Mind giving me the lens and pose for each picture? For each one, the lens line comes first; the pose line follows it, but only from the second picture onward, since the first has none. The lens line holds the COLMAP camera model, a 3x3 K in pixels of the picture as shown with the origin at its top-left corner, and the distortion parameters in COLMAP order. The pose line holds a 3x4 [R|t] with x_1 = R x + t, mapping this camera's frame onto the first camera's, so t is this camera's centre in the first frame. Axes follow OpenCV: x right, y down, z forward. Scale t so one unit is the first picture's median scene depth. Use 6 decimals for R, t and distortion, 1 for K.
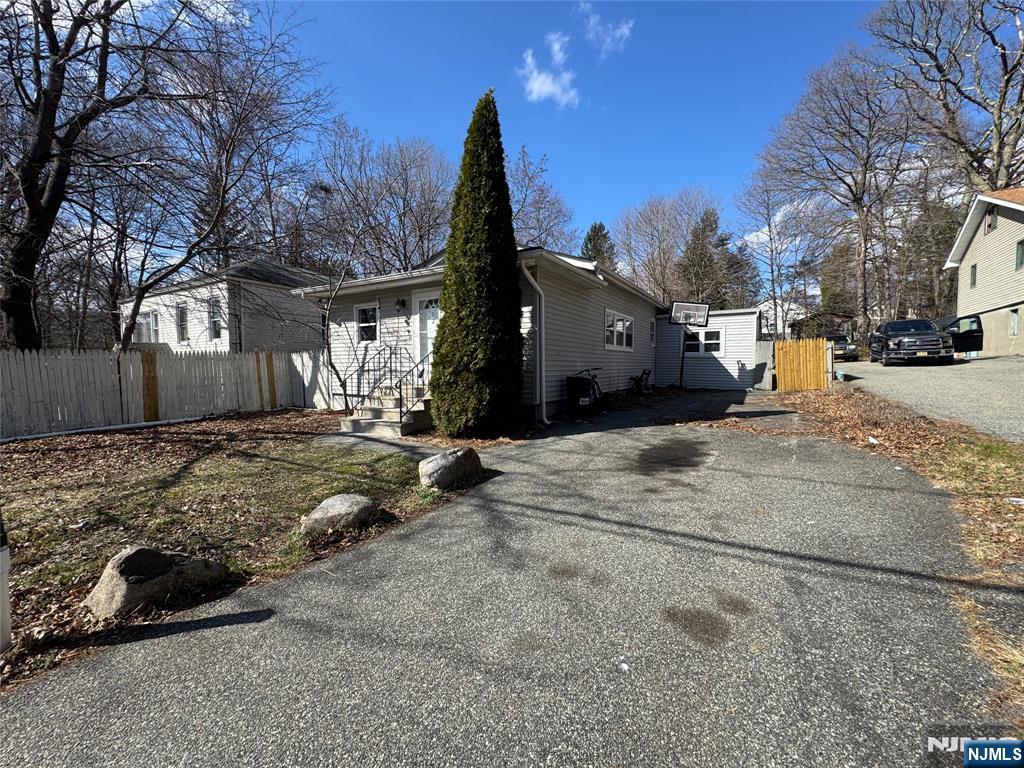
lens RADIAL K [[408.2, 0, 512.3], [0, 408.2, 388.3], [0, 0, 1]] dist [-0.004322, 0.000392]
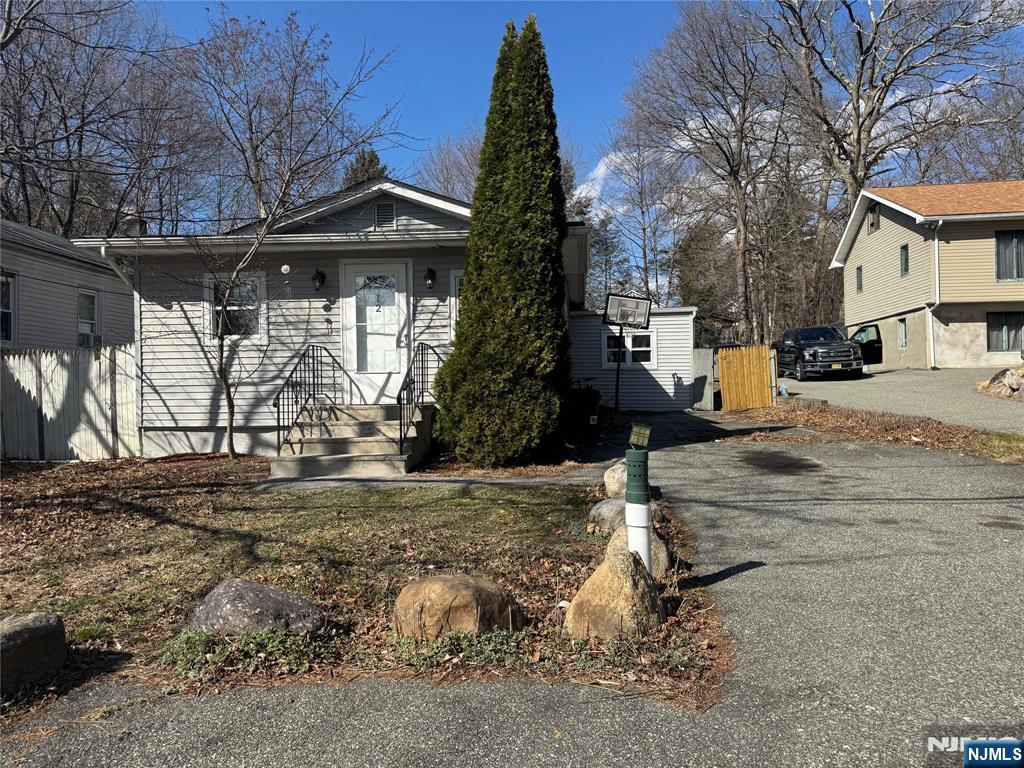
lens RADIAL K [[719.8, 0, 510.9], [0, 719.8, 391.2], [0, 0, 1]] dist [0.057756, -0.064603]
pose [[0.897752, -0.009508, 0.440398, -0.447758], [0.034996, 0.998146, -0.049791, 0.031385], [-0.439108, 0.060112, 0.896421, -0.120326]]
